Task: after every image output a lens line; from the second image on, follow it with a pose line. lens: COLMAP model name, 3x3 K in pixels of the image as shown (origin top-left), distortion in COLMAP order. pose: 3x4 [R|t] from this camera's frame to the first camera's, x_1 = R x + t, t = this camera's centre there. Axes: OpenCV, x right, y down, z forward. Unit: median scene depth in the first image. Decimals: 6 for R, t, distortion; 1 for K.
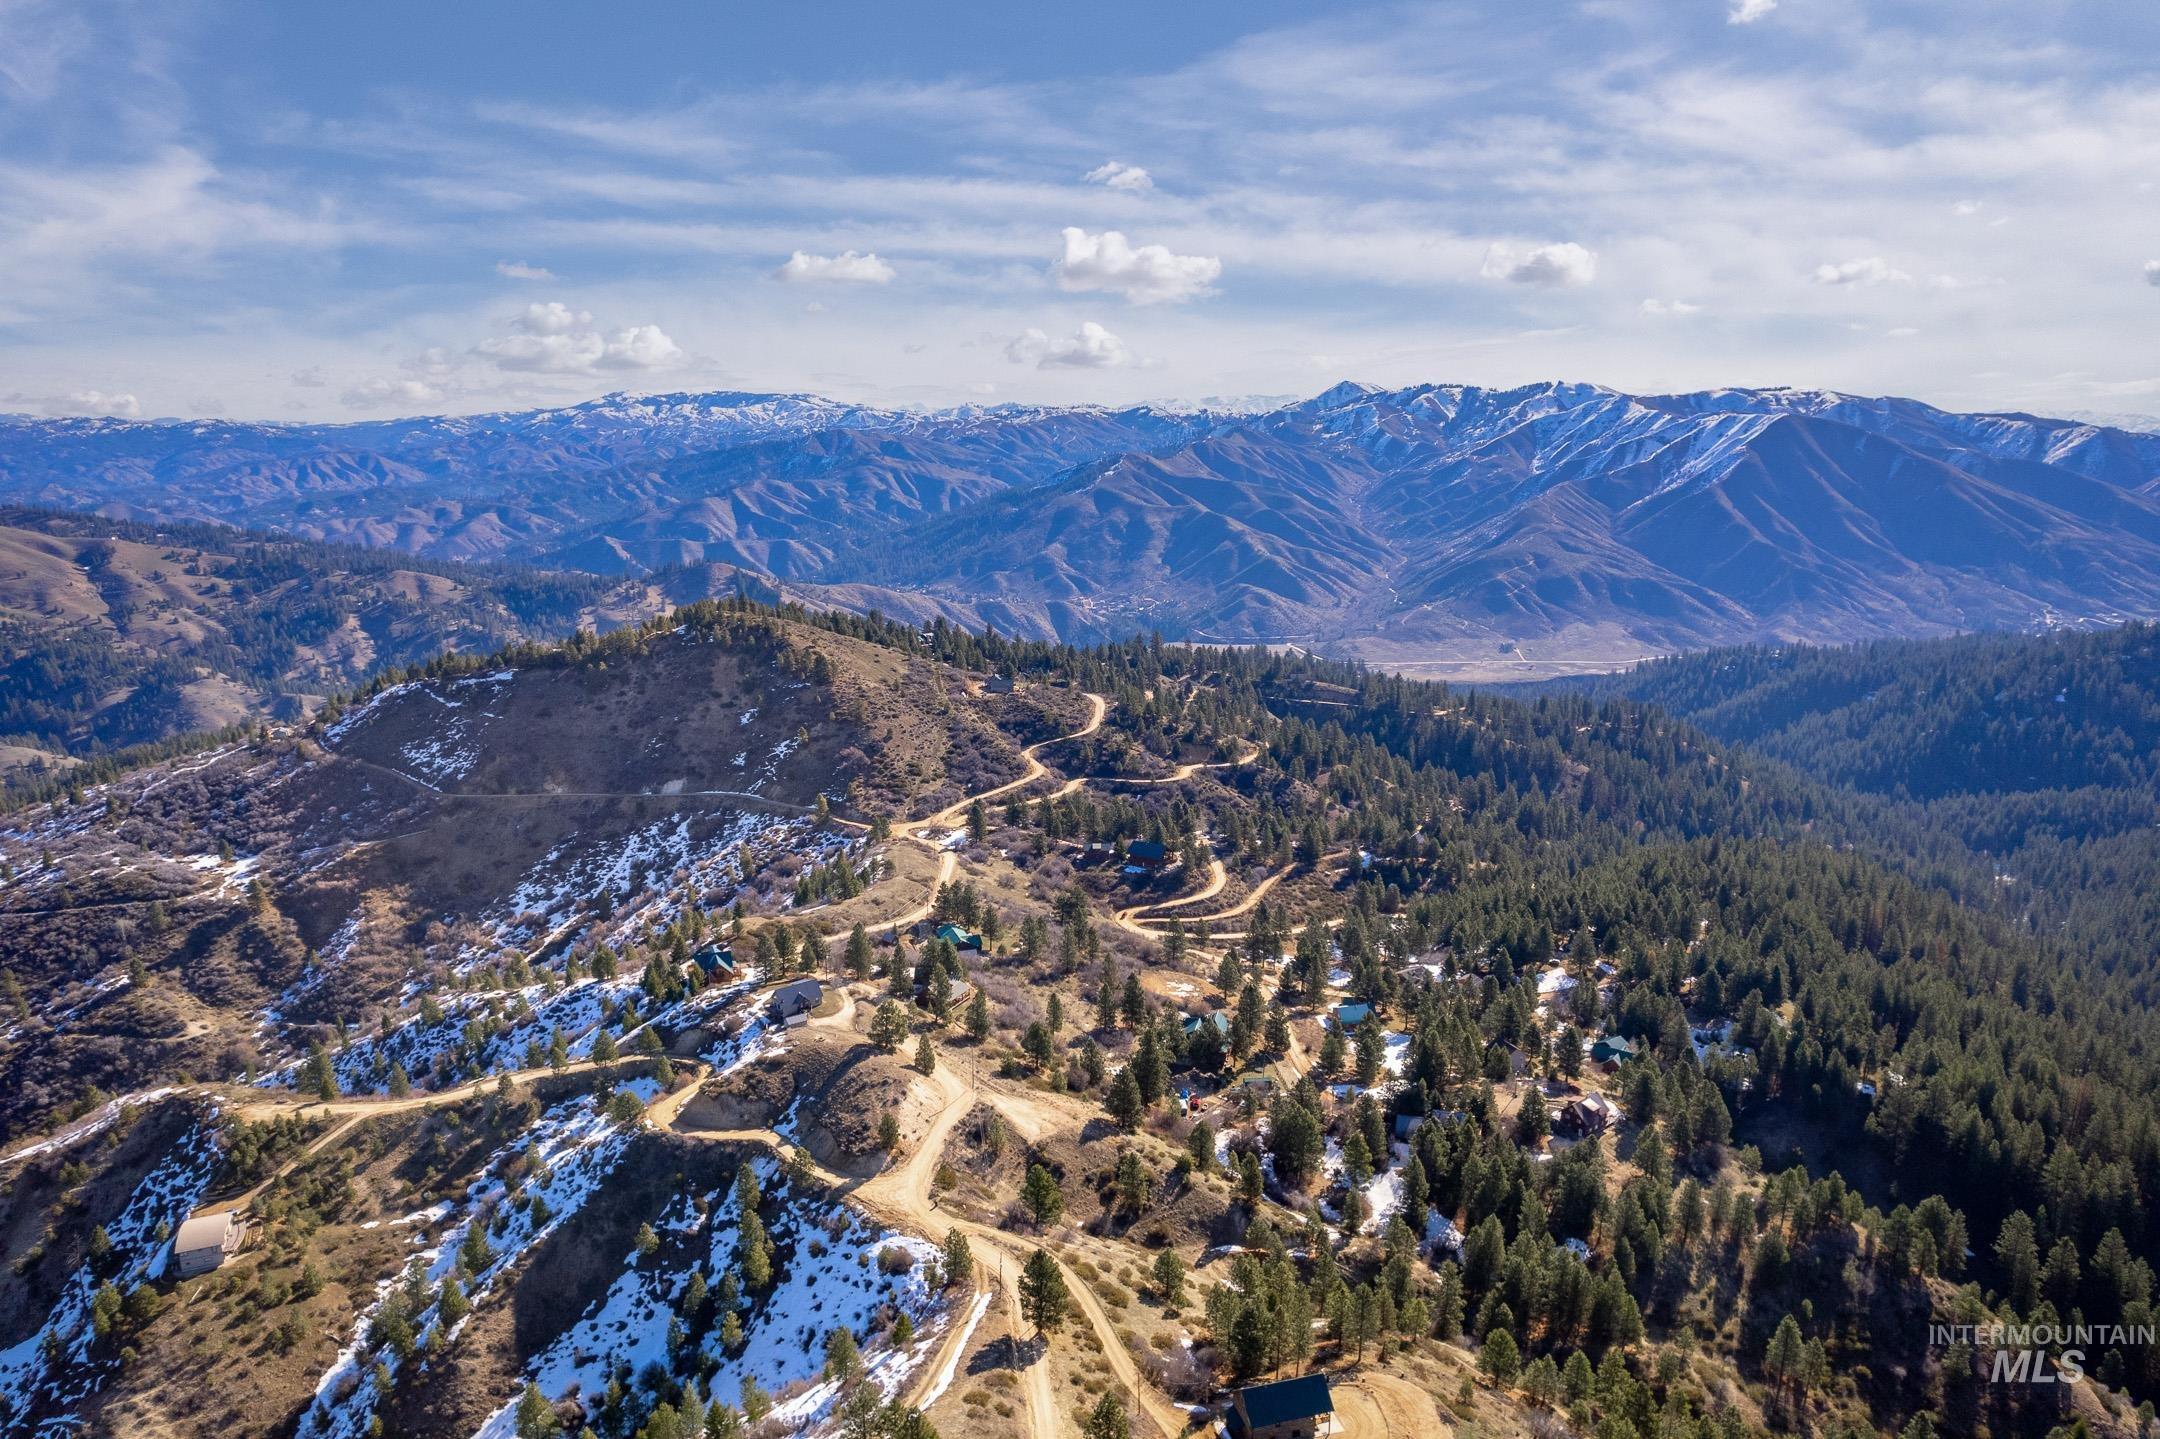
lens RADIAL K [[1381.9, 0, 1073.1], [0, 1381.9, 740.1], [0, 0, 1]] dist [-0.075456, 0.065254]
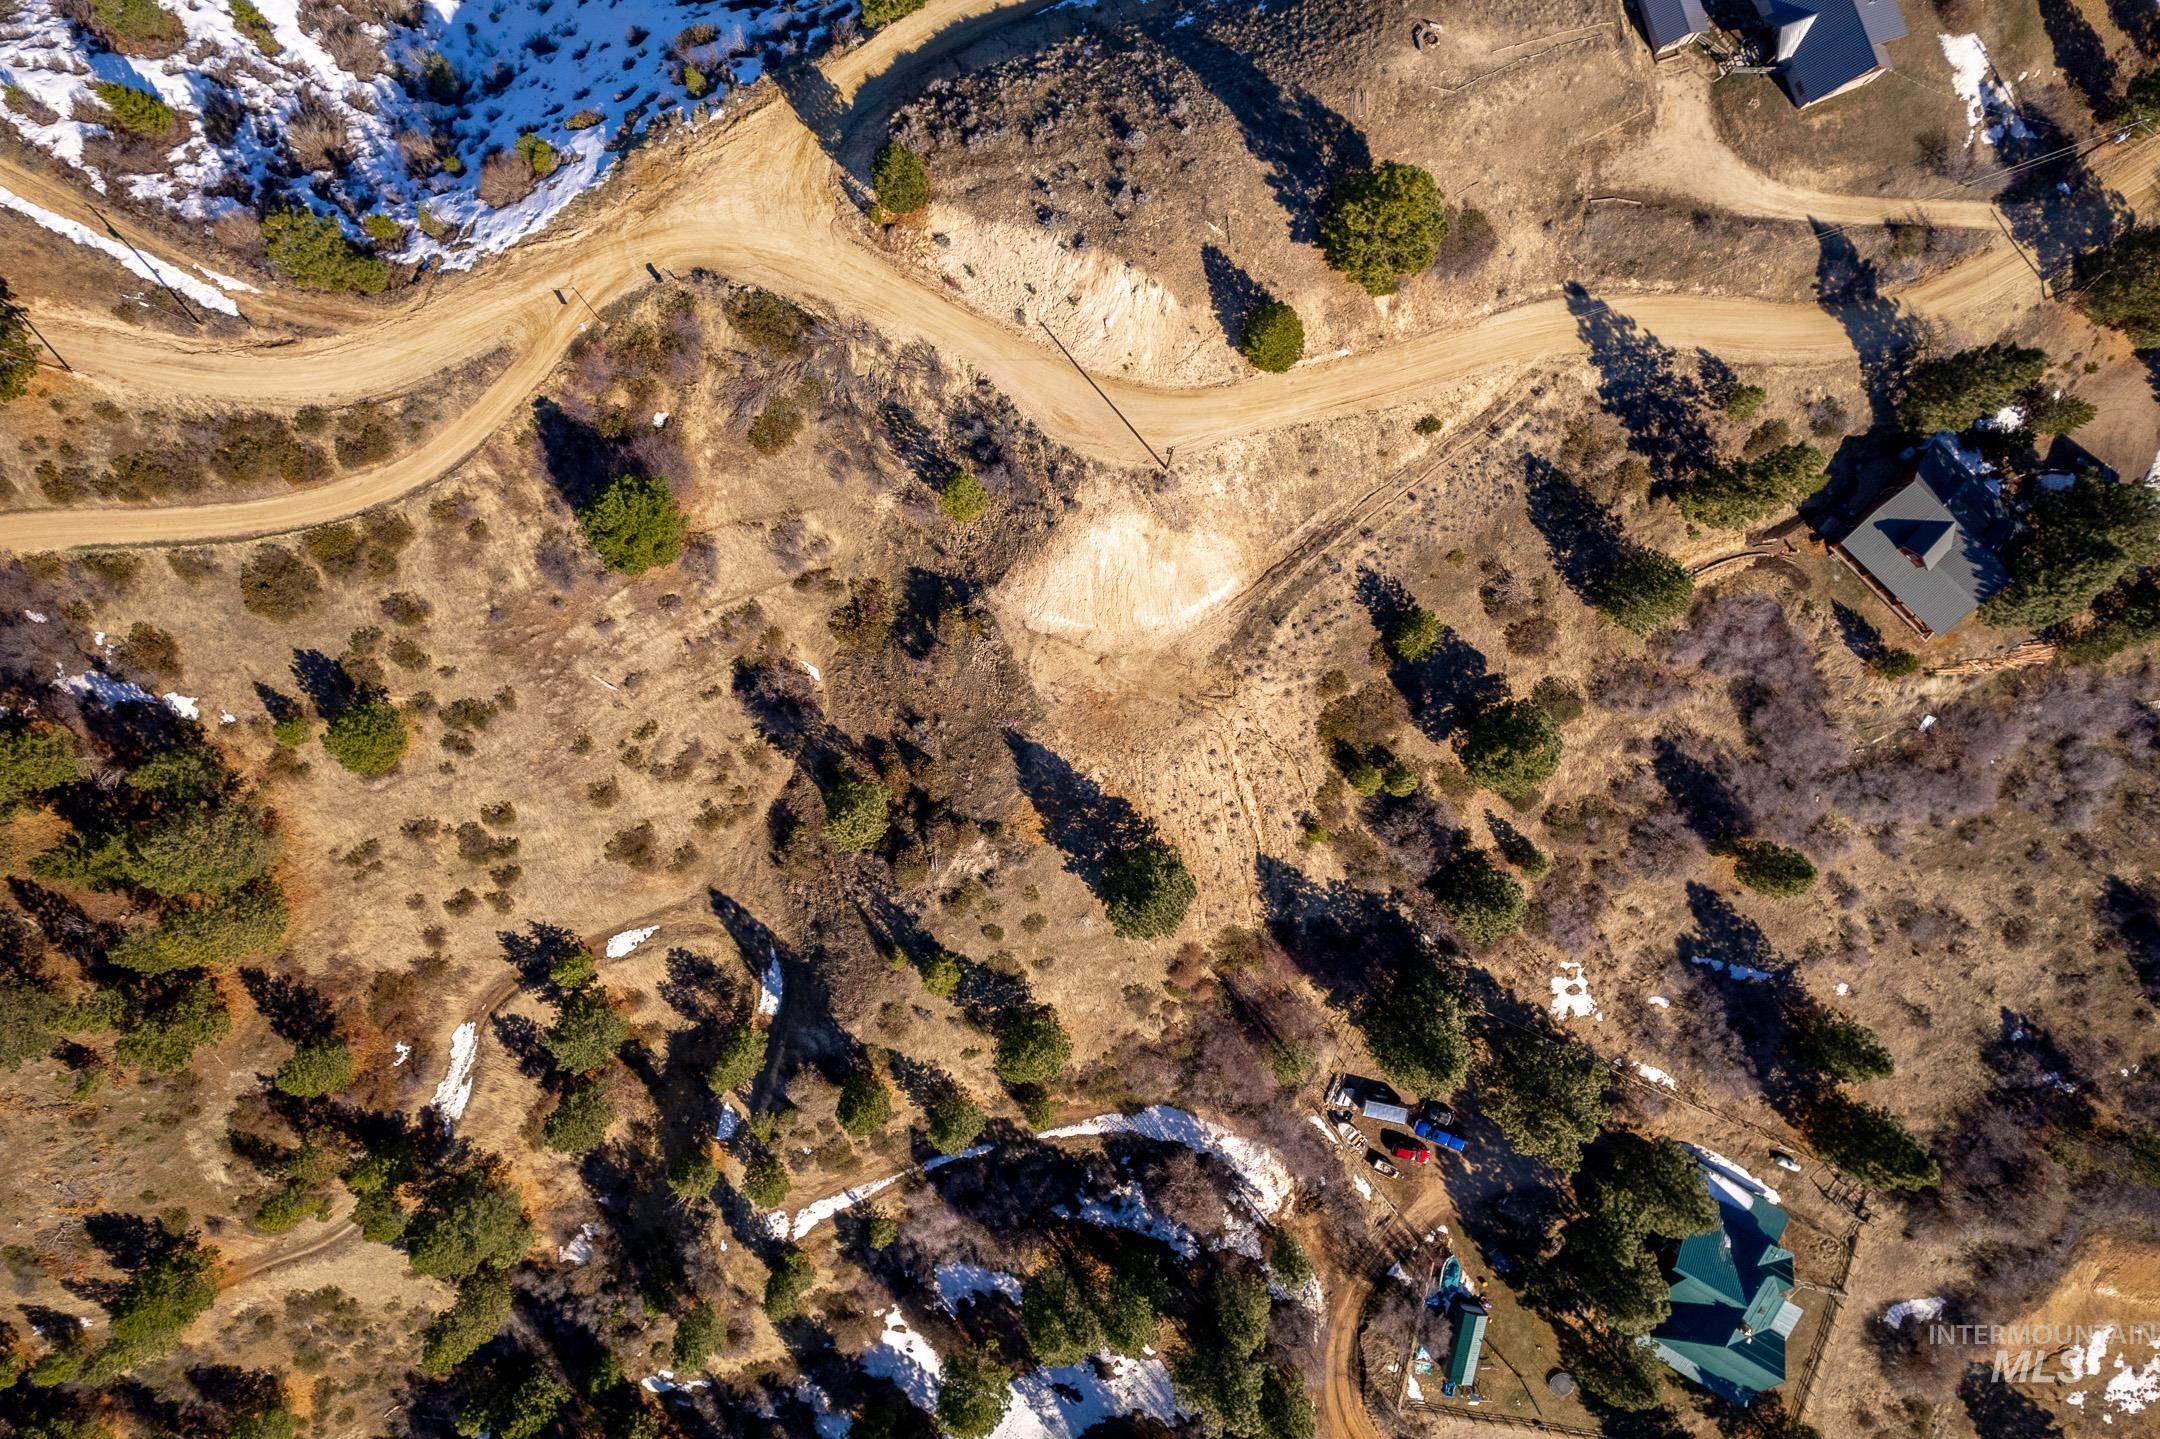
lens RADIAL K [[1381.9, 0, 1073.1], [0, 1381.9, 740.1], [0, 0, 1]] dist [-0.075456, 0.065254]
pose [[-0.273007, 0.961931, 0.012510, -0.000787], [-0.206957, -0.071427, 0.975739, -0.045920], [0.939487, 0.263795, 0.218578, 0.430909]]
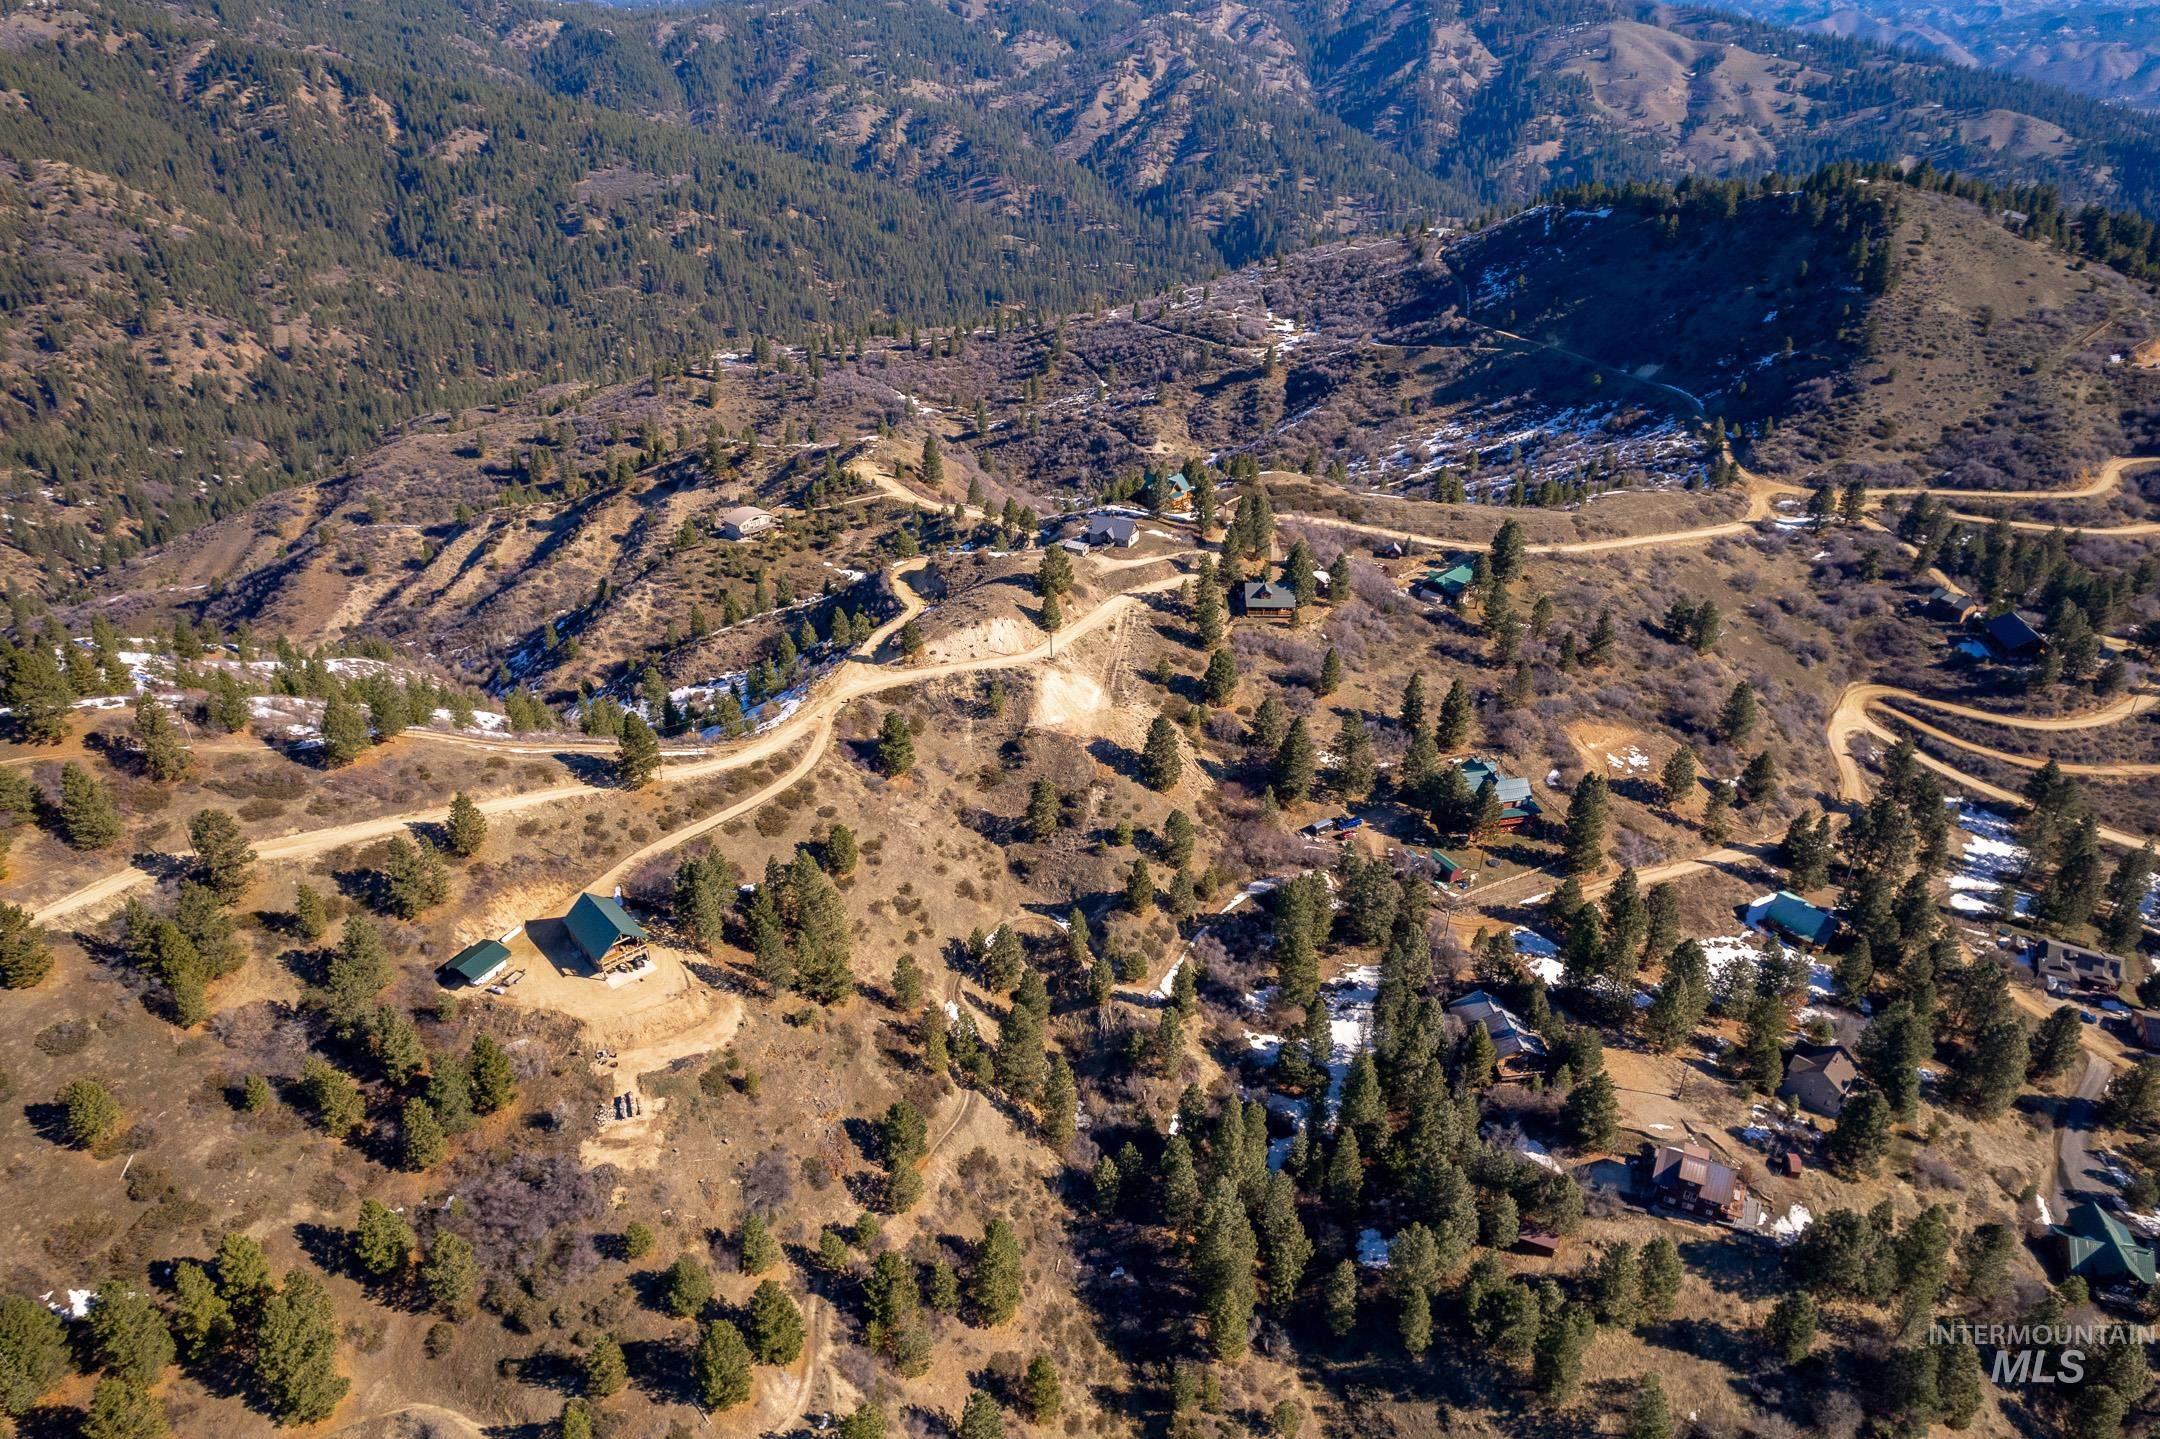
lens RADIAL K [[1381.9, 0, 1073.1], [0, 1381.9, 740.1], [0, 0, 1]] dist [-0.075456, 0.065254]
pose [[0.437780, 0.461319, -0.771708, 0.332761], [-0.197793, 0.886717, 0.417865, -0.048335], [0.877056, -0.030295, 0.479432, 0.257144]]
